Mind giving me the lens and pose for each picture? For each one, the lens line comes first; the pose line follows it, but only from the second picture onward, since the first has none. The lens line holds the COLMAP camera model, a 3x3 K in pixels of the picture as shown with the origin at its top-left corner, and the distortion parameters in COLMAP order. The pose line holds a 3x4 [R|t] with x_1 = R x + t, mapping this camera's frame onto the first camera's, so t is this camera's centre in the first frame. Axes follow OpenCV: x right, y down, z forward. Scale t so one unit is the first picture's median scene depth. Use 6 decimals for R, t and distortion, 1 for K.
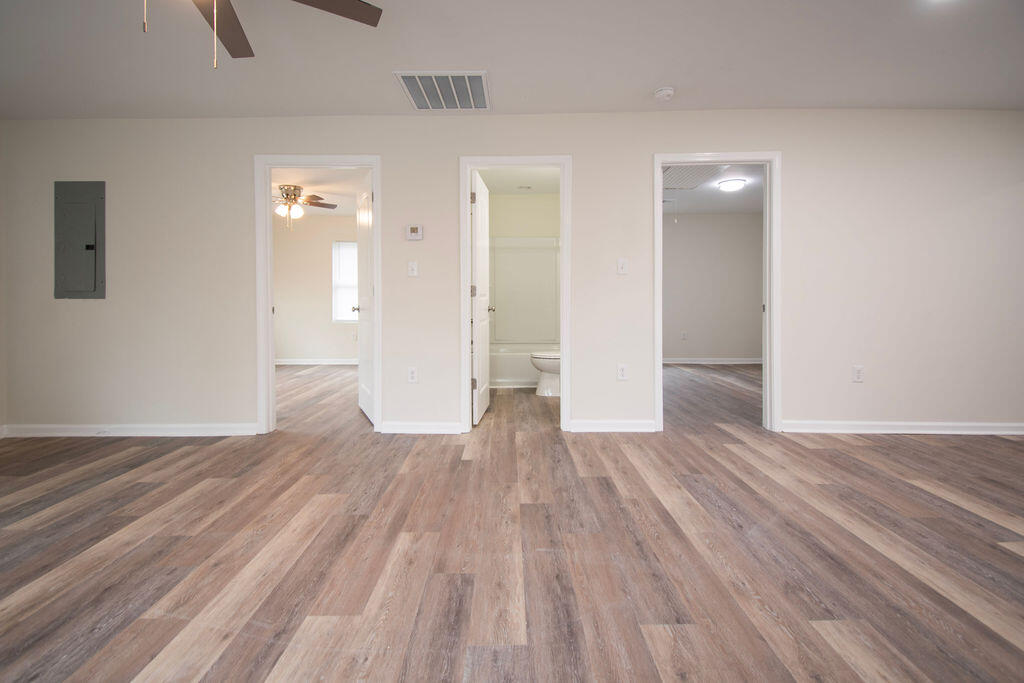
lens RADIAL K [[462.8, 0, 516.2], [0, 462.8, 298.7], [0, 0, 1]] dist [0.049446, -0.026186]
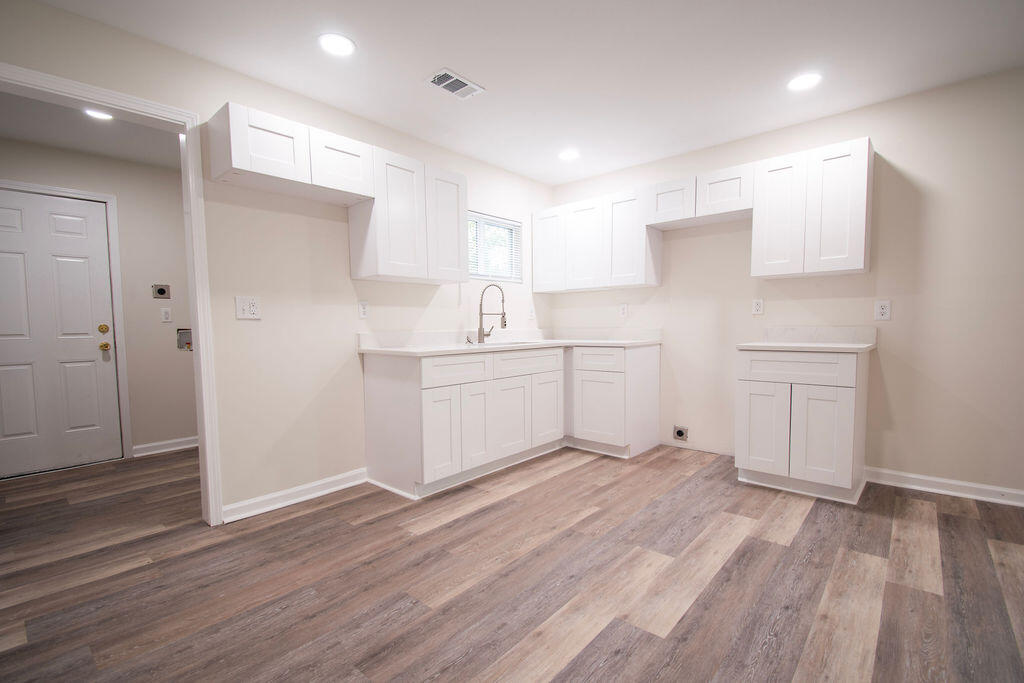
lens RADIAL K [[459.2, 0, 512.0], [0, 459.2, 350.8], [0, 0, 1]] dist [0.037955, -0.033071]
pose [[-0.742948, -0.021917, 0.668990, 0.574595], [0.015534, 0.998630, 0.049968, -0.009154], [-0.669169, 0.047516, -0.741590, 1.427987]]
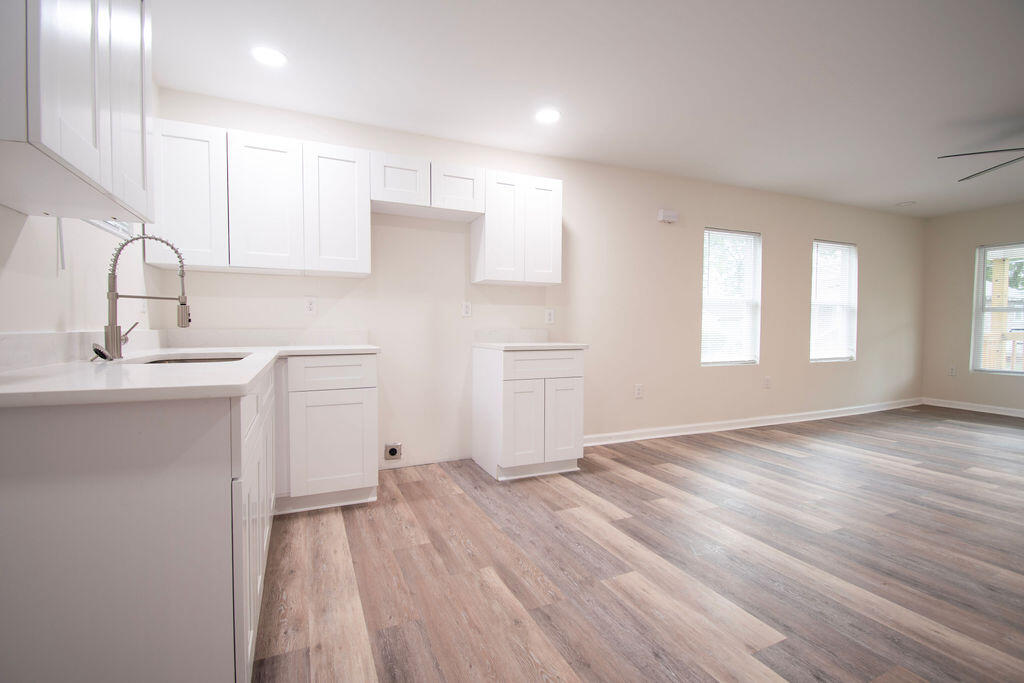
lens RADIAL K [[456.9, 0, 512.0], [0, 456.9, 341.5], [0, 0, 1]] dist [0.030861, -0.025374]
pose [[-0.915923, 0.017656, -0.400964, 1.438406], [0.004626, 0.999430, 0.033441, -0.007053], [0.401326, 0.028774, -0.915483, 1.245154]]
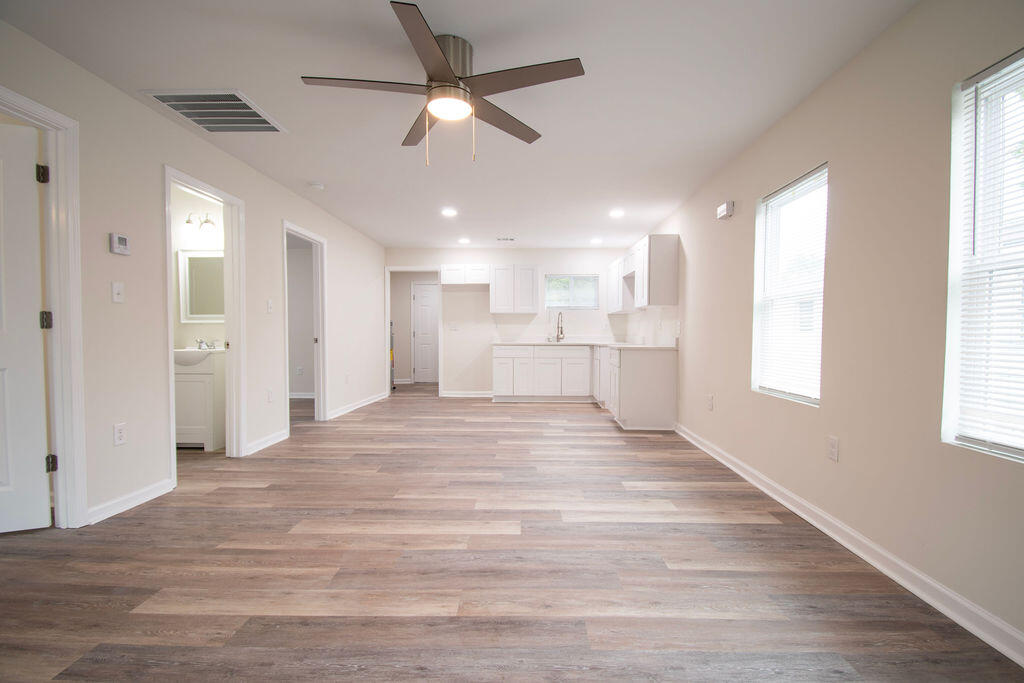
lens RADIAL K [[456.9, 0, 512.0], [0, 456.9, 341.5], [0, 0, 1]] dist [0.030861, -0.025374]
pose [[0.025559, -0.011569, 0.999606, -1.436548], [-0.005817, 0.999914, 0.011721, 0.001342], [-0.999656, -0.006114, 0.025489, 0.528351]]
